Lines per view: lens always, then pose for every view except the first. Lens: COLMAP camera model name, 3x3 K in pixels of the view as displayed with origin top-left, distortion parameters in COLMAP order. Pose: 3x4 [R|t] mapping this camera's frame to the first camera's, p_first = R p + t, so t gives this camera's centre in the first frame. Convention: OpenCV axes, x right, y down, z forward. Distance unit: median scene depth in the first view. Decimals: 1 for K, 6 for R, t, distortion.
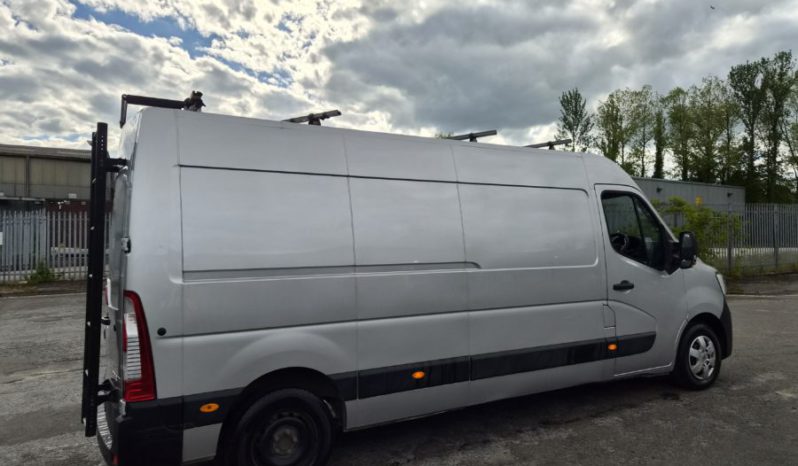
lens RADIAL K [[533.6, 0, 395.4], [0, 533.6, 230.4], [0, 0, 1]] dist [0.067288, -0.047943]
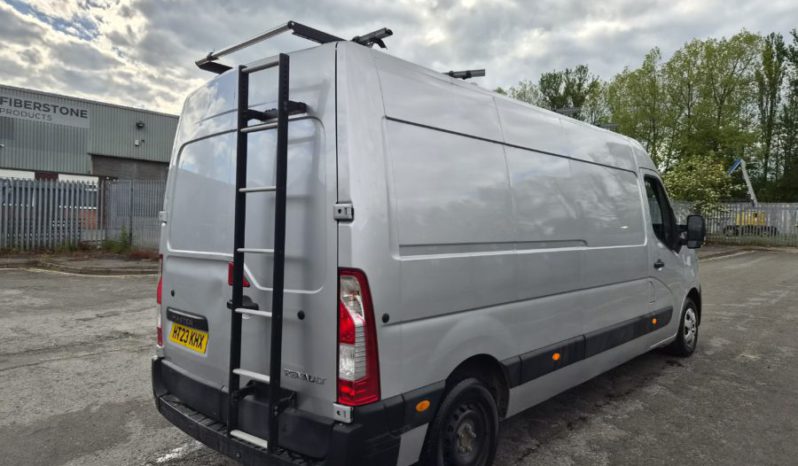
lens RADIAL K [[532.0, 0, 391.7], [0, 532.0, 229.1], [0, 0, 1]] dist [0.078000, -0.052514]
pose [[0.953050, 0.017678, 0.302296, -0.532457], [-0.027961, 0.999167, 0.029722, 0.021527], [-0.301519, -0.036779, 0.952751, 0.180483]]
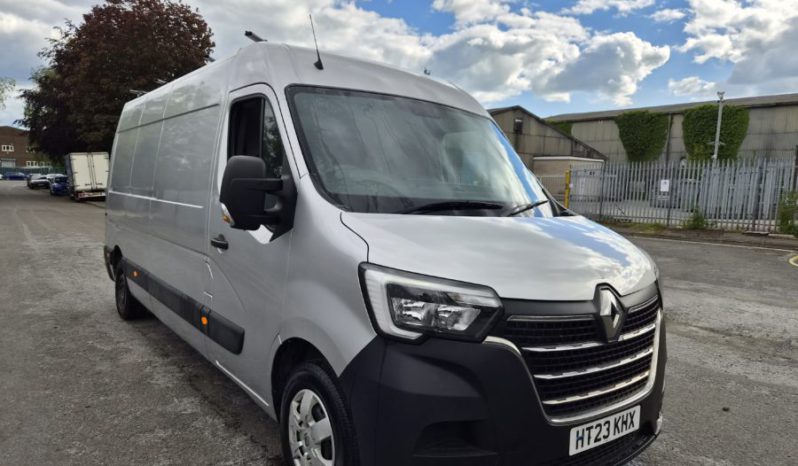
lens RADIAL K [[536.0, 0, 401.1], [0, 536.0, 232.3], [0, 0, 1]] dist [0.061236, -0.051423]
pose [[0.140582, 0.099990, -0.985007, 1.432549], [-0.013819, 0.994988, 0.099031, 0.029459], [0.989973, -0.000310, 0.141259, 1.457323]]
